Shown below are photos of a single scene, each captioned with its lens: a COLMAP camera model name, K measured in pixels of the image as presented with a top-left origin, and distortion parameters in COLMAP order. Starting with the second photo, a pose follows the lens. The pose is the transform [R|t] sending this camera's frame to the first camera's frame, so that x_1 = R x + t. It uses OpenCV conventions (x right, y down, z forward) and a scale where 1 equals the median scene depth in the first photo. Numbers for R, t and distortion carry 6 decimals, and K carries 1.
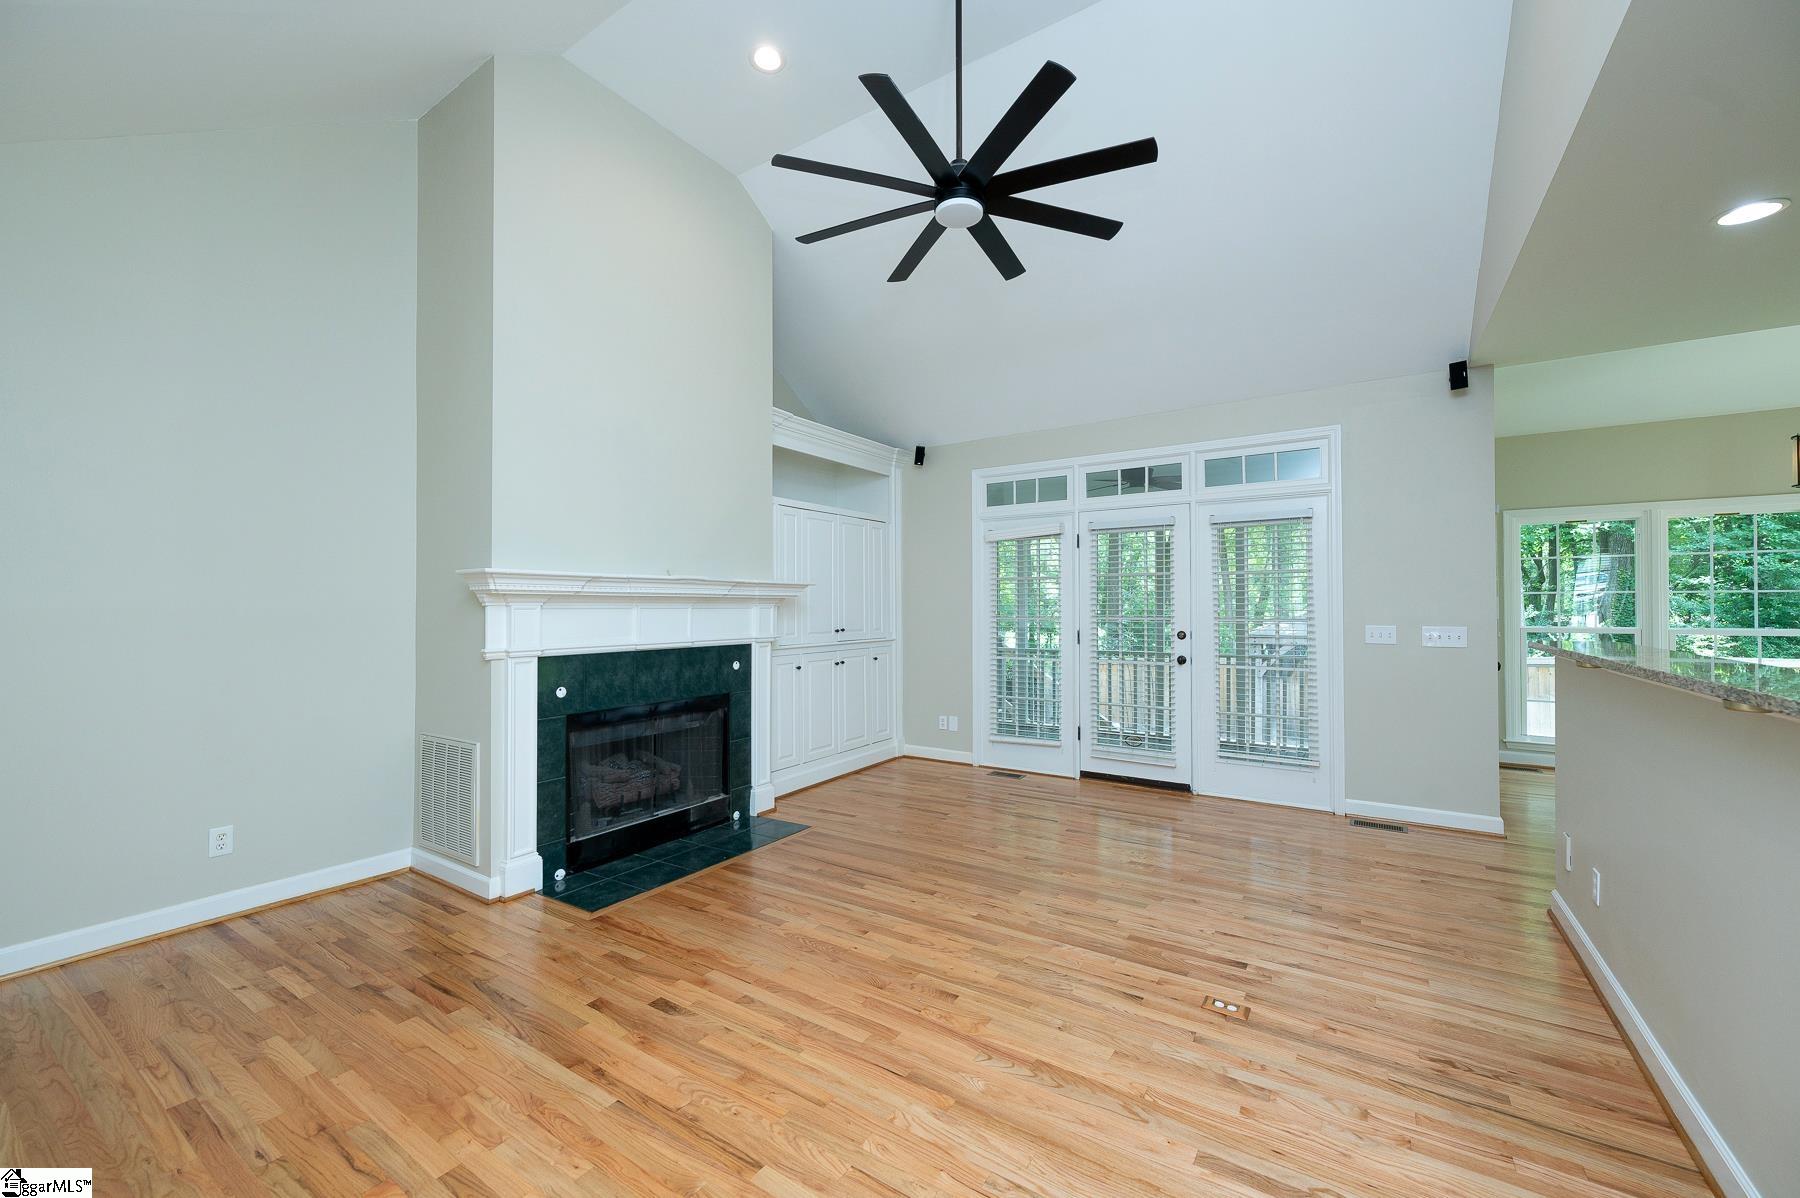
lens RADIAL K [[722.9, 0, 884.0], [0, 722.9, 610.5], [0, 0, 1]] dist [0.000618, -0.000193]
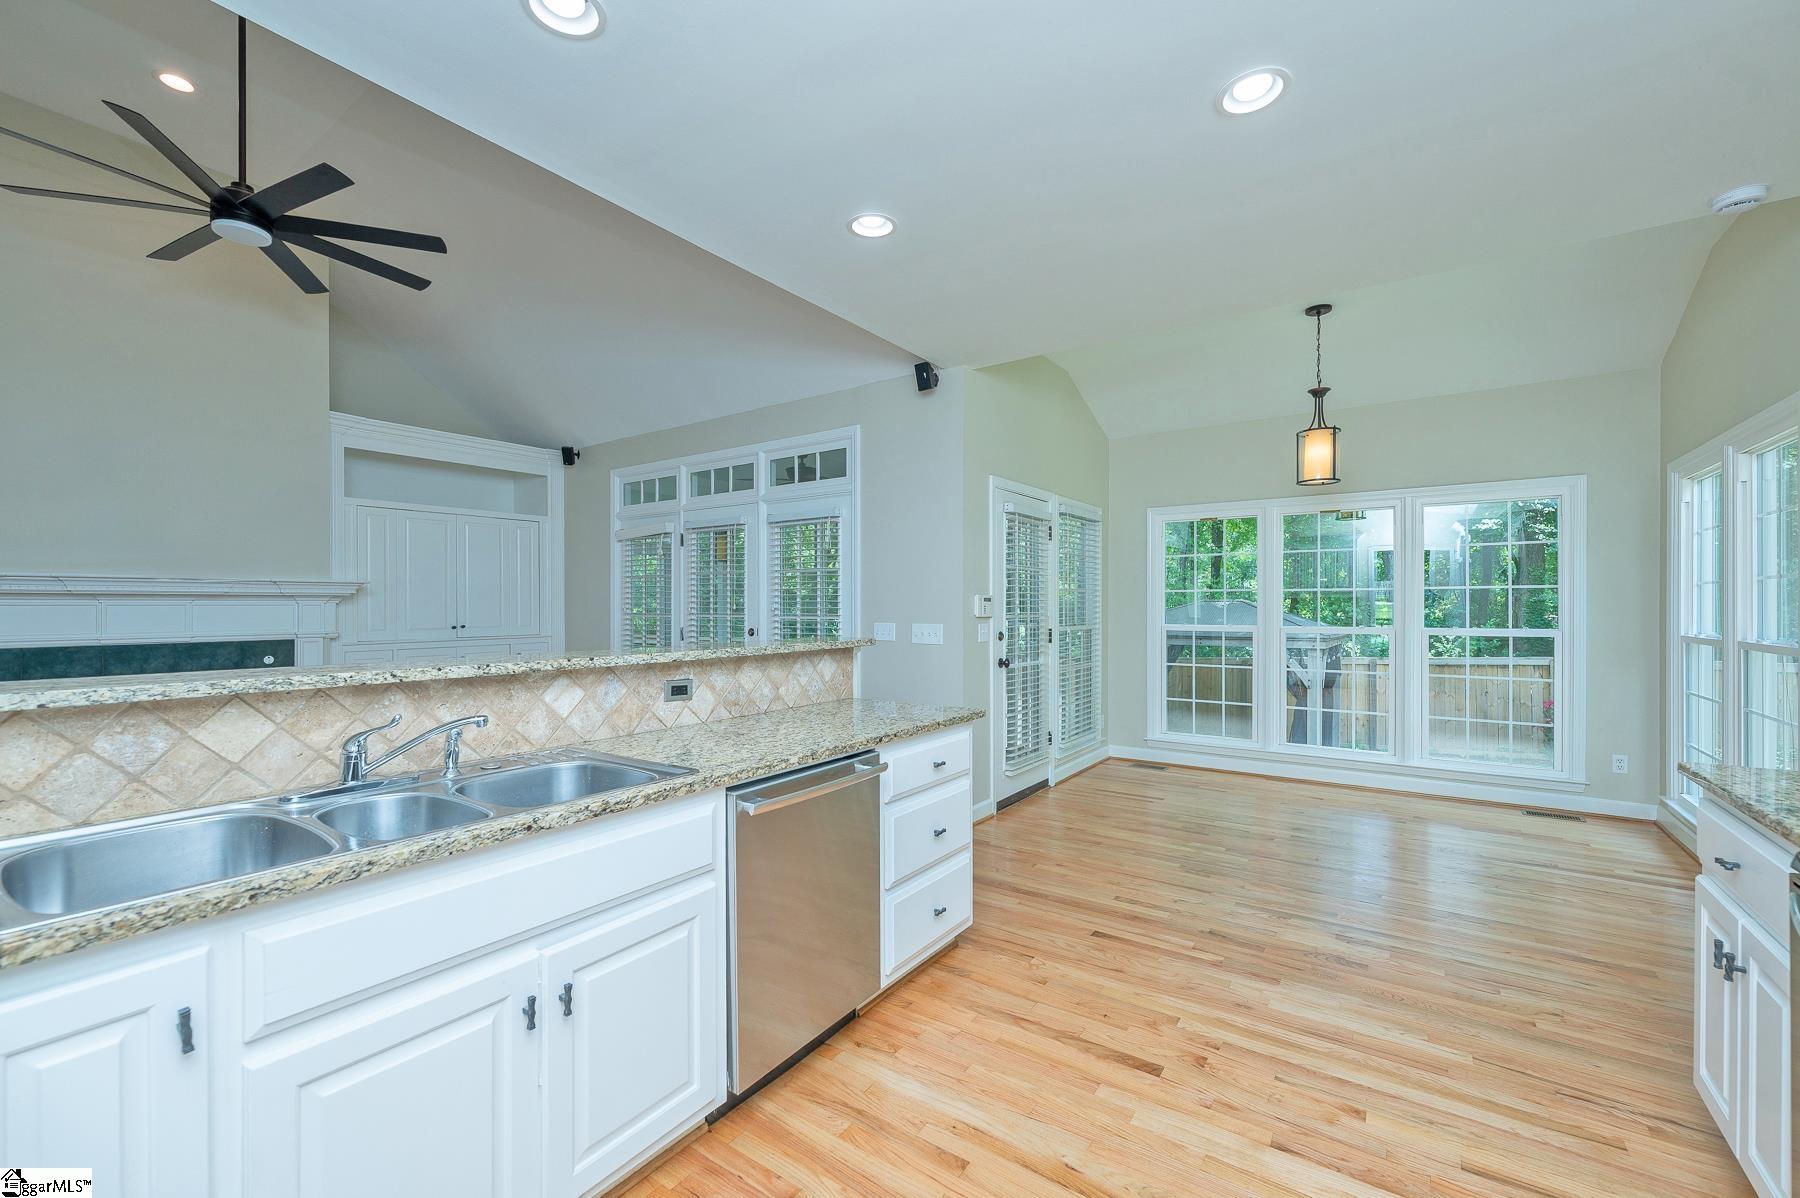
lens RADIAL K [[722.9, 0, 888.2], [0, 722.9, 610.7], [0, 0, 1]] dist [0.000618, -0.000193]
pose [[0.999387, 0.002013, -0.034954, 0.807805], [-0.001844, 0.999987, 0.004853, -0.002191], [0.034963, -0.004785, 0.999377, -0.012222]]
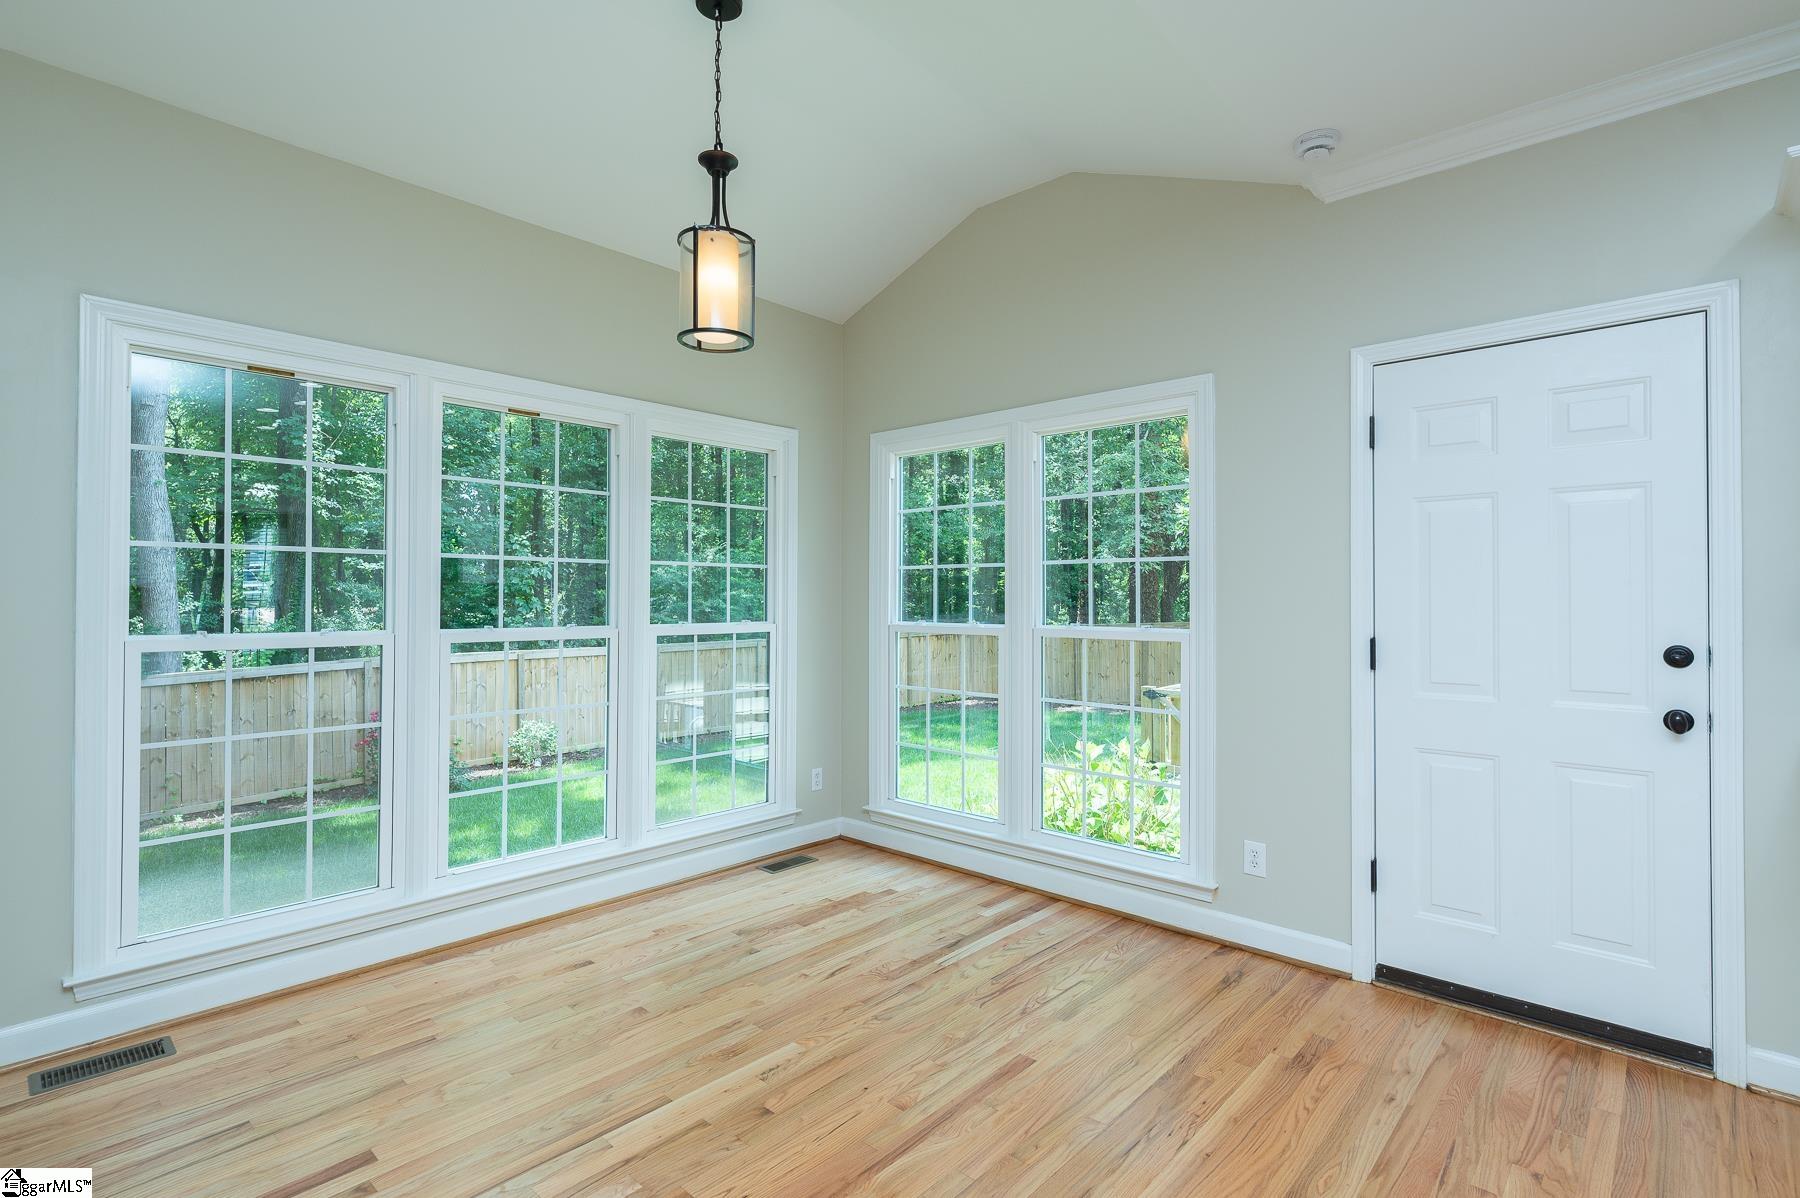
lens RADIAL K [[867.4, 0, 884.9], [0, 867.4, 591.7], [0, 0, 1]] dist [0.003966, 0.001338]
pose [[0.155738, 0.007553, 0.987770, 0.777994], [0.005319, 0.999950, -0.008485, 0.004925], [-0.987784, 0.006575, 0.155690, 0.840013]]
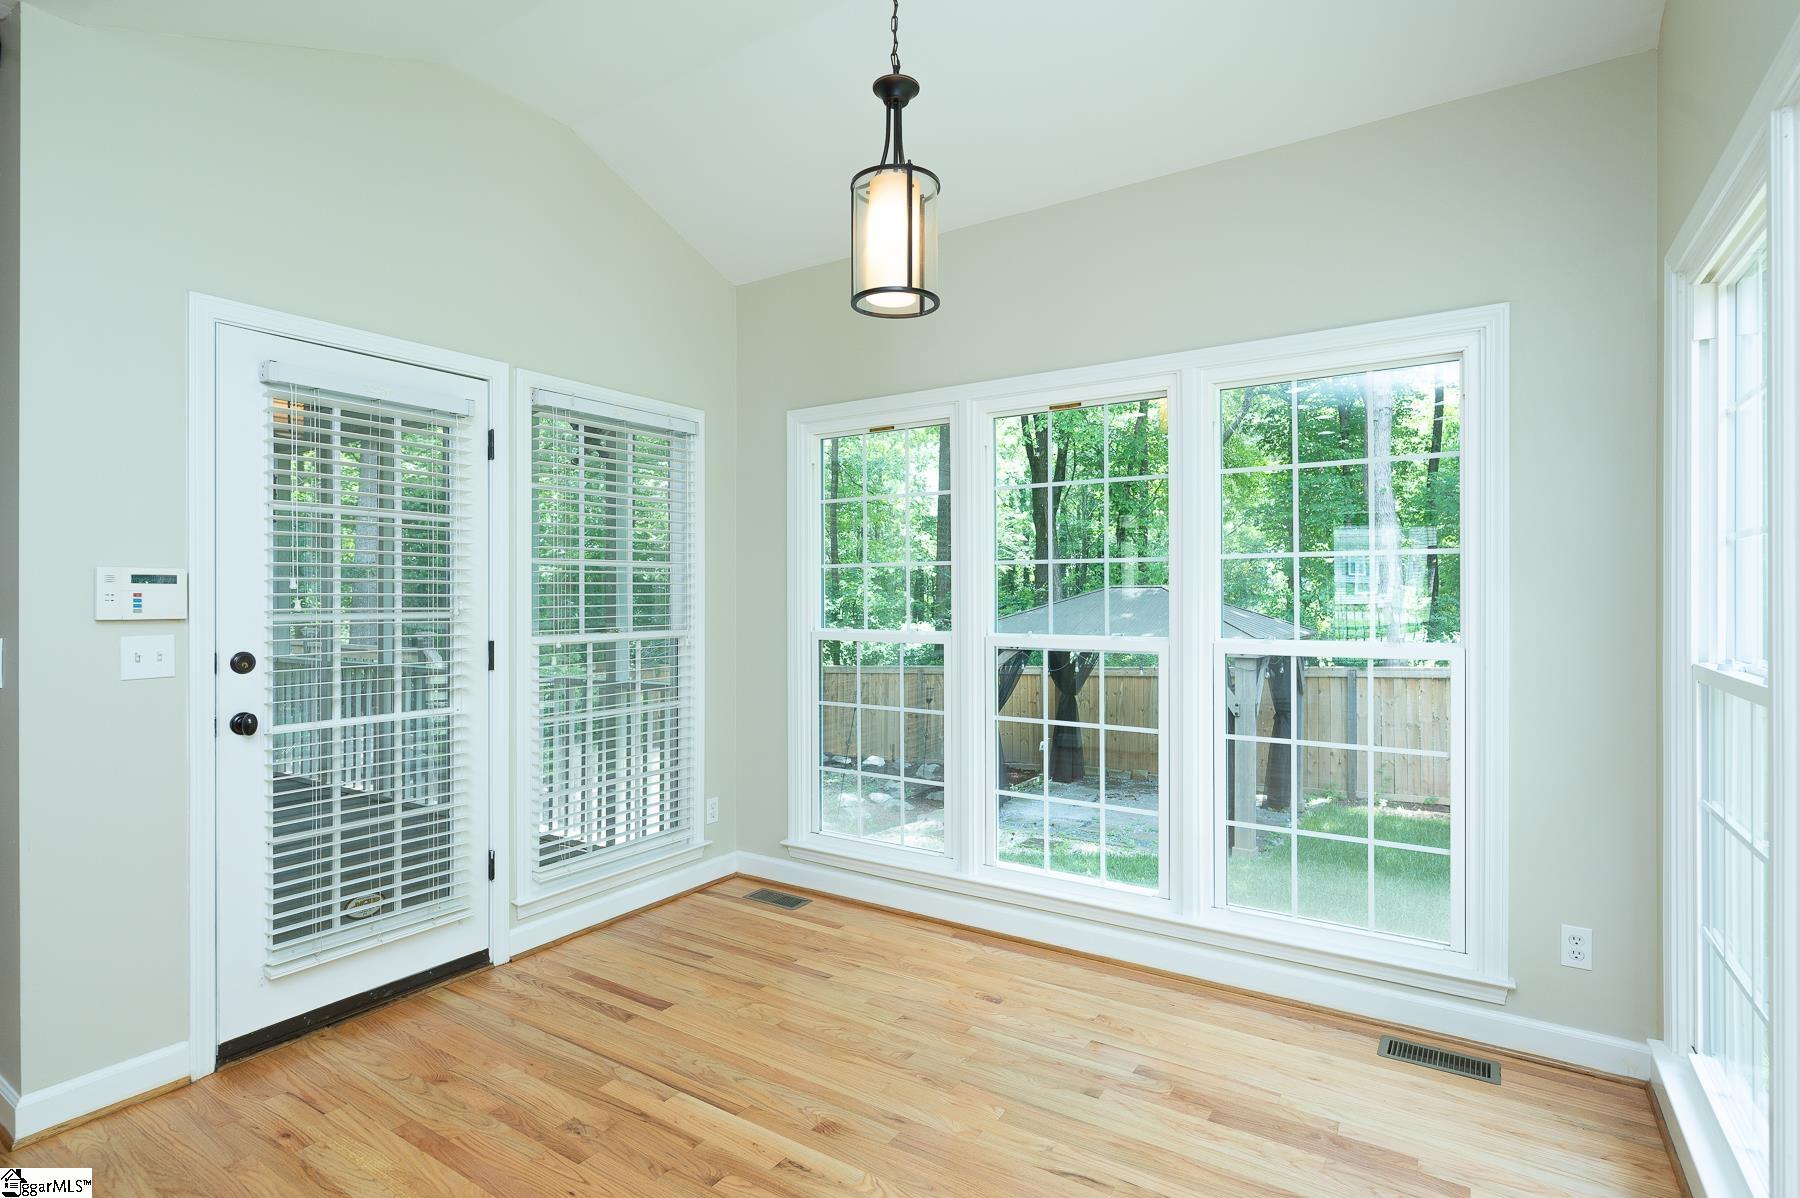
lens RADIAL K [[897.0, 0, 885.8], [0, 897.0, 600.4], [0, 0, 1]] dist [-0.003812, 0.000357]
pose [[0.999837, 0.001827, 0.017965, 1.377117], [-0.001882, 0.999994, 0.003062, -0.002483], [-0.017959, -0.003095, 0.999834, 0.503612]]
